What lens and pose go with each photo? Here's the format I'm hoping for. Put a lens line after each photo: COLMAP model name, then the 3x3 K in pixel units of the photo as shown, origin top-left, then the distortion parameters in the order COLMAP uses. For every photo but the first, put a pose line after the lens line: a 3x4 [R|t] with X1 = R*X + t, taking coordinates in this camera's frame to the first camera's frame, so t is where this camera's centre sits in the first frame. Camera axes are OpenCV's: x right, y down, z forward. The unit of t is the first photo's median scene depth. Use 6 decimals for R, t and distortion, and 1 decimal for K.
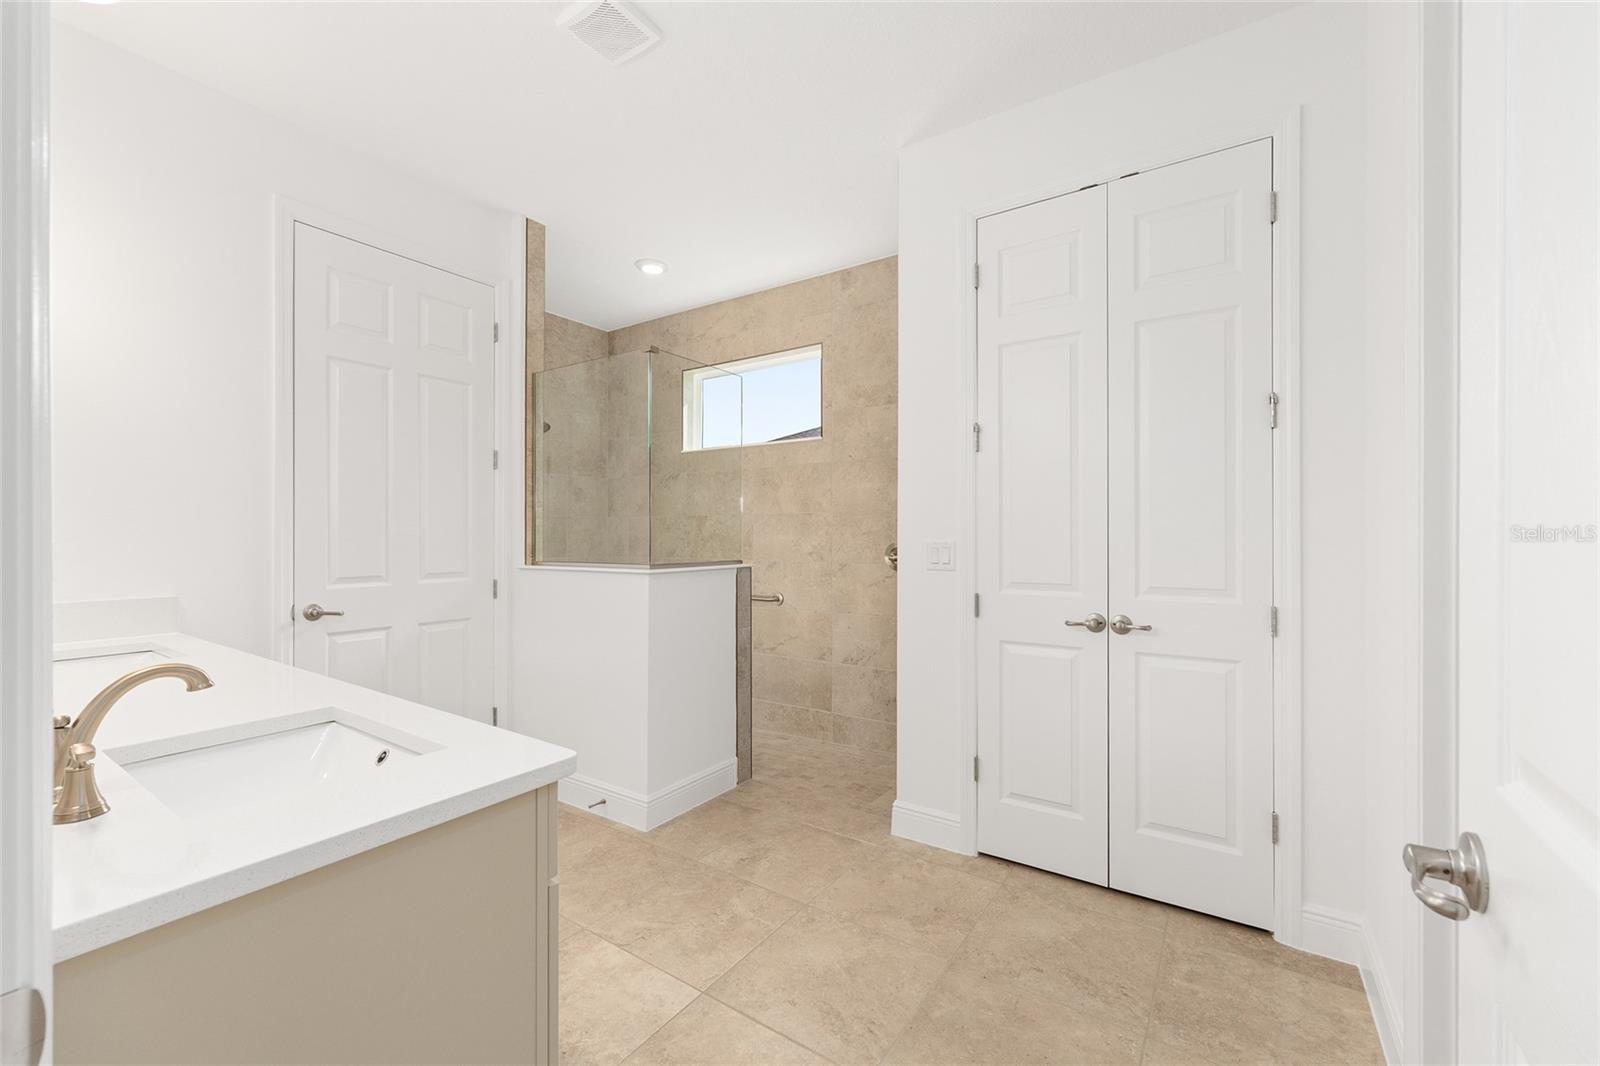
lens RADIAL K [[640.9, 0, 807.9], [0, 640.9, 539.4], [0, 0, 1]] dist [-0.006119, 0.001747]
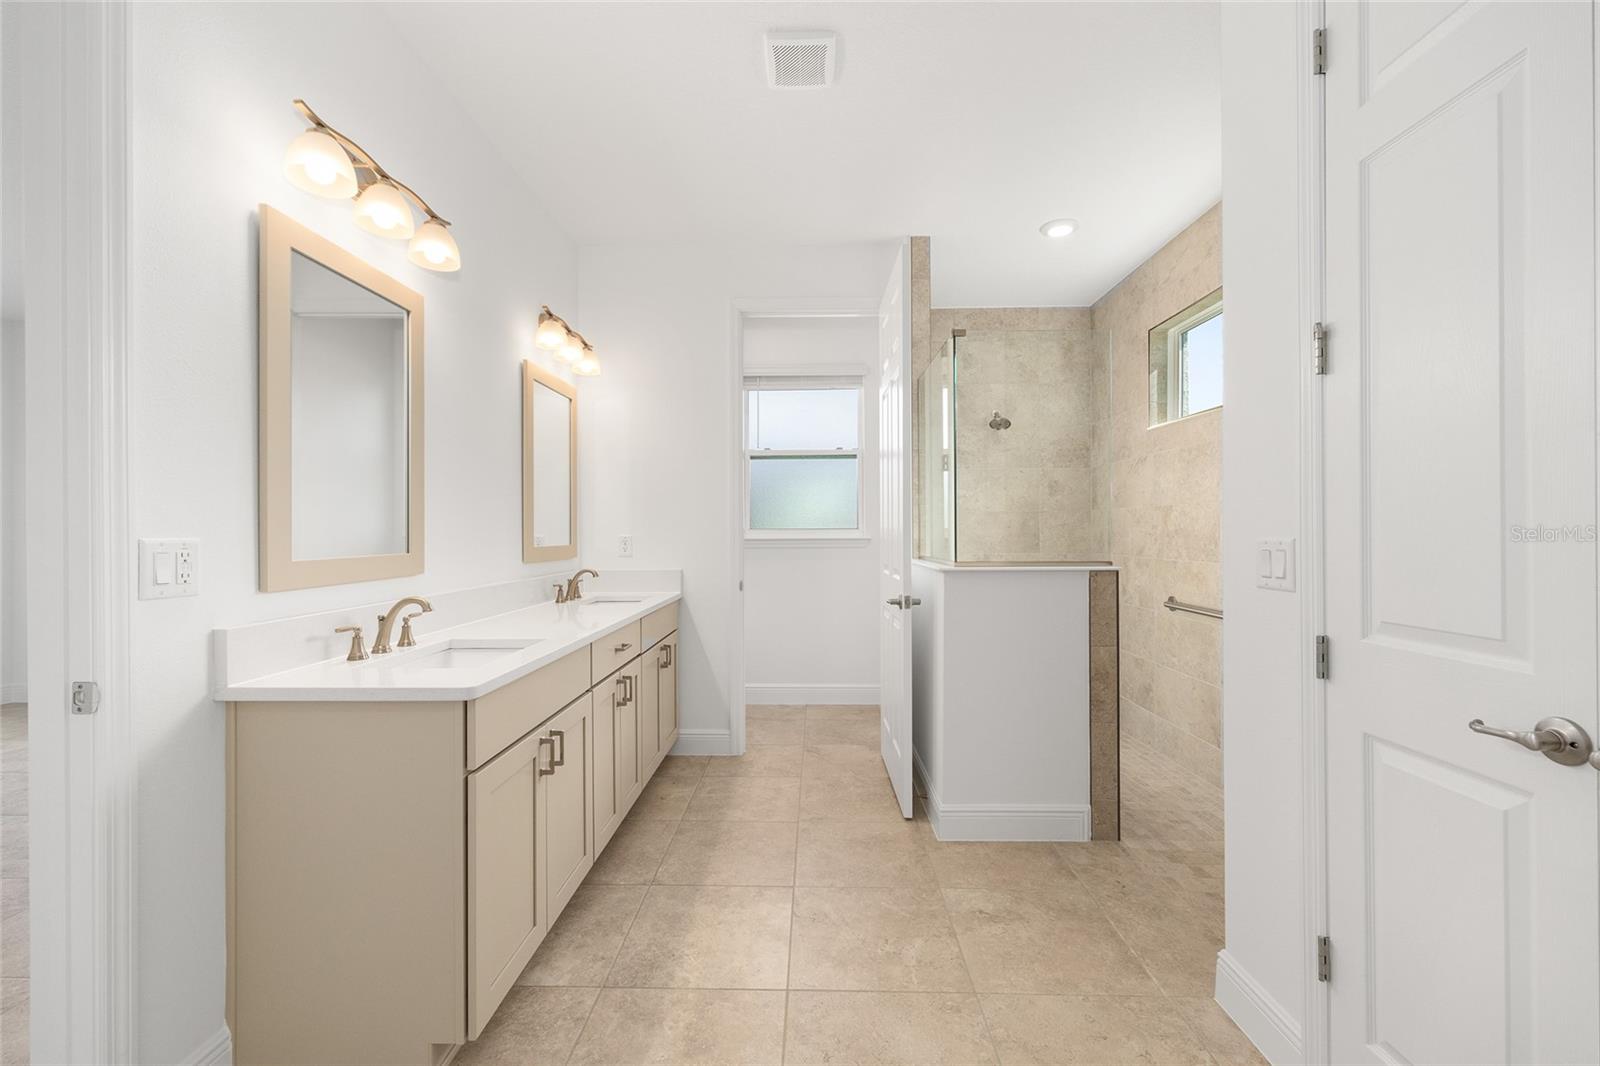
lens RADIAL K [[640.9, 0, 795.6], [0, 640.9, 533.0], [0, 0, 1]] dist [-0.006119, 0.001747]
pose [[0.540385, 0.000180, -0.841418, 0.367348], [-0.002279, 0.999997, -0.001249, -0.000893], [0.841415, 0.002592, 0.540383, 0.254531]]
